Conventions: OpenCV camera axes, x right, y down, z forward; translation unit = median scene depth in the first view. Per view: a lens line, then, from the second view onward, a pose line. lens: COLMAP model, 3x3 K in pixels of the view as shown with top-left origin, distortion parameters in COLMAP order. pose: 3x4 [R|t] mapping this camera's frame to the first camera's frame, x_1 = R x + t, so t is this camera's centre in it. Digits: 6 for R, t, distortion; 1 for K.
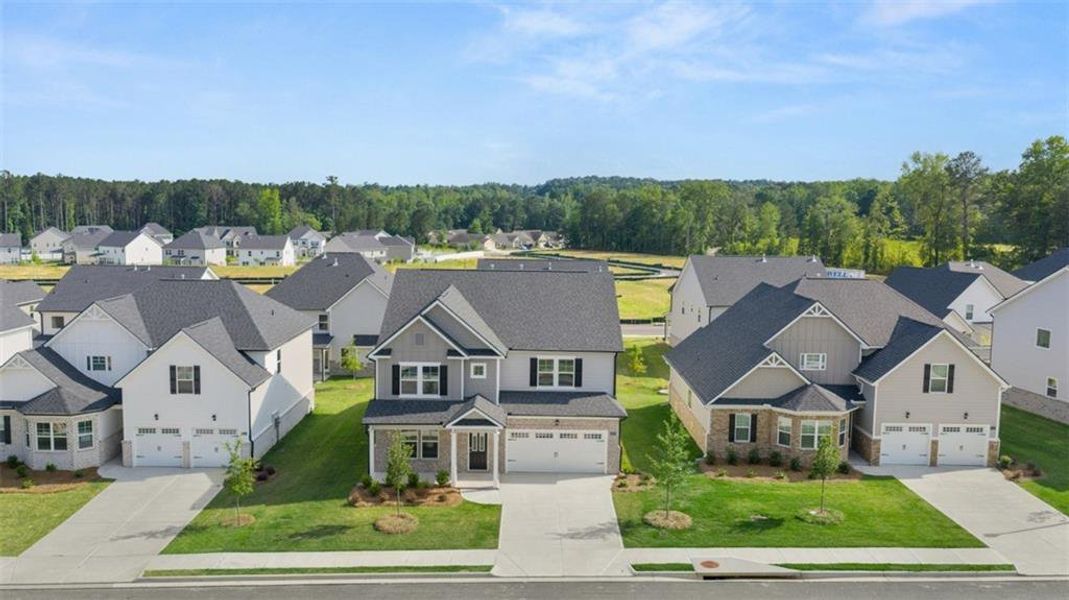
lens RADIAL K [[889.7, 0, 543.9], [0, 889.7, 291.5], [0, 0, 1]] dist [0.011536, -0.015157]
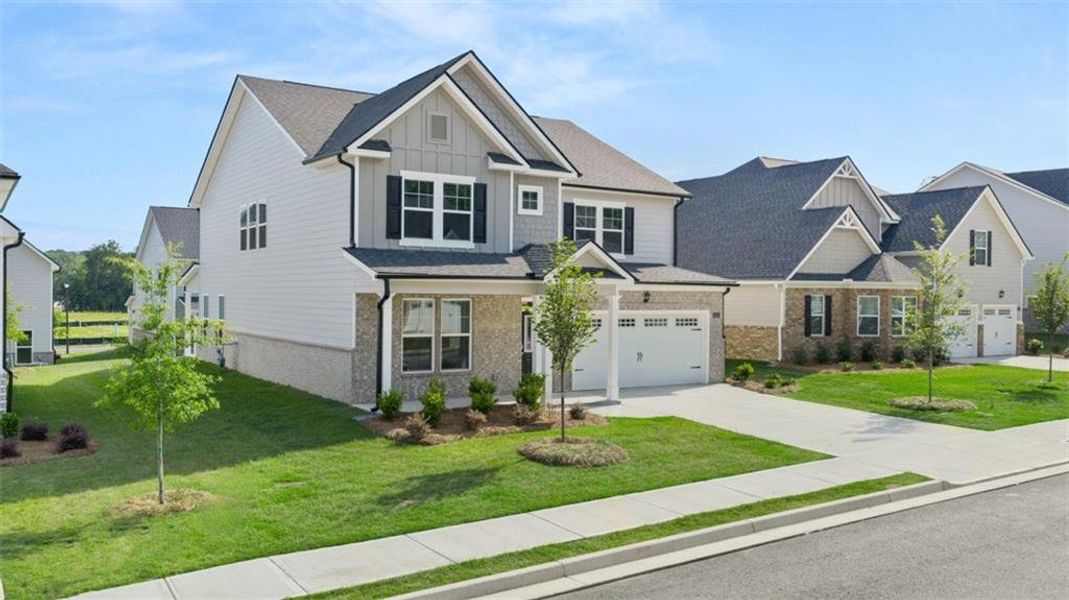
lens RADIAL K [[889.7, 0, 543.0], [0, 889.7, 303.4], [0, 0, 1]] dist [0.011536, -0.015157]
pose [[0.844140, -0.014138, 0.535936, -0.355248], [0.058498, 0.996113, -0.065862, 0.186371], [-0.532921, 0.086948, 0.841686, 0.549259]]
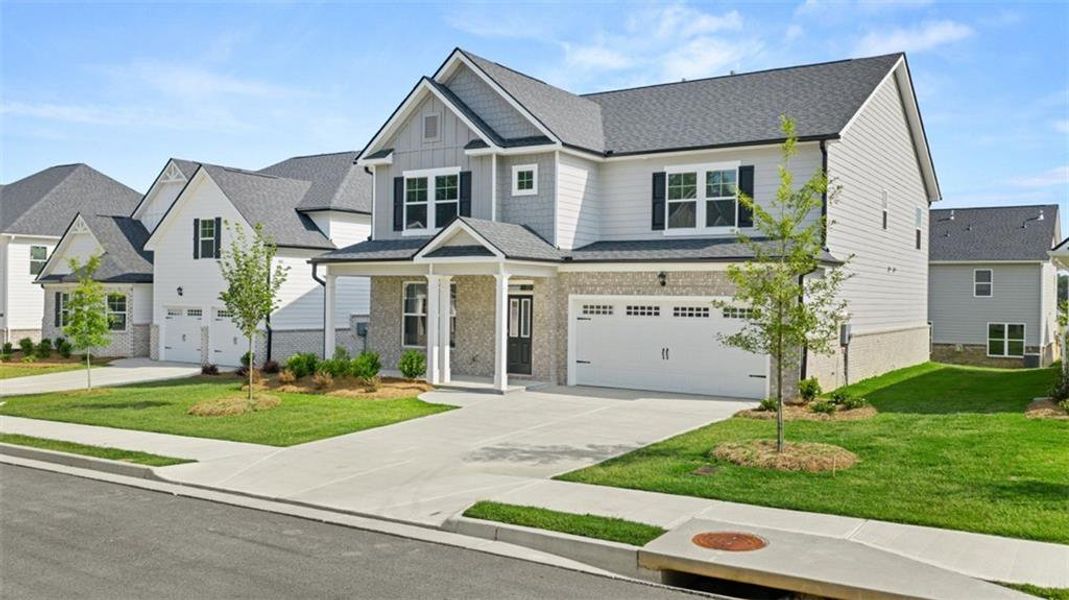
lens RADIAL K [[889.7, 0, 534.4], [0, 889.7, 300.2], [0, 0, 1]] dist [0.011536, -0.015157]
pose [[0.829415, -0.003285, -0.558624, 0.219566], [-0.057017, 0.994263, -0.090502, 0.204731], [0.555716, 0.106914, 0.824469, 0.583141]]
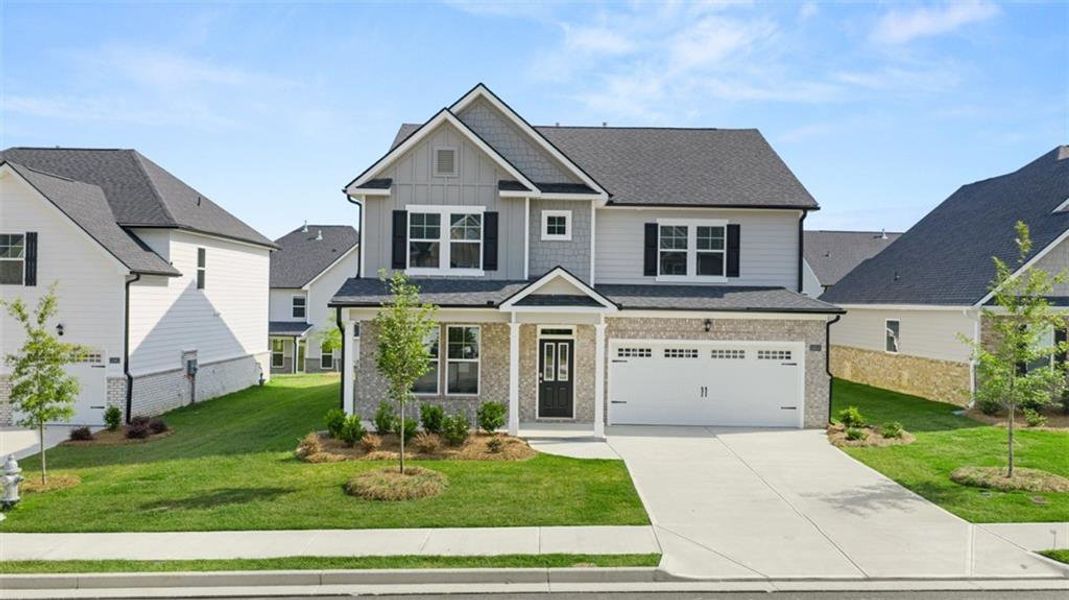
lens RADIAL K [[889.7, 0, 539.8], [0, 889.7, 297.5], [0, 0, 1]] dist [0.011536, -0.015157]
pose [[0.999980, -0.002139, -0.005956, -0.080416], [0.001485, 0.994194, -0.107593, 0.187417], [0.006152, 0.107582, 0.994177, 0.482807]]
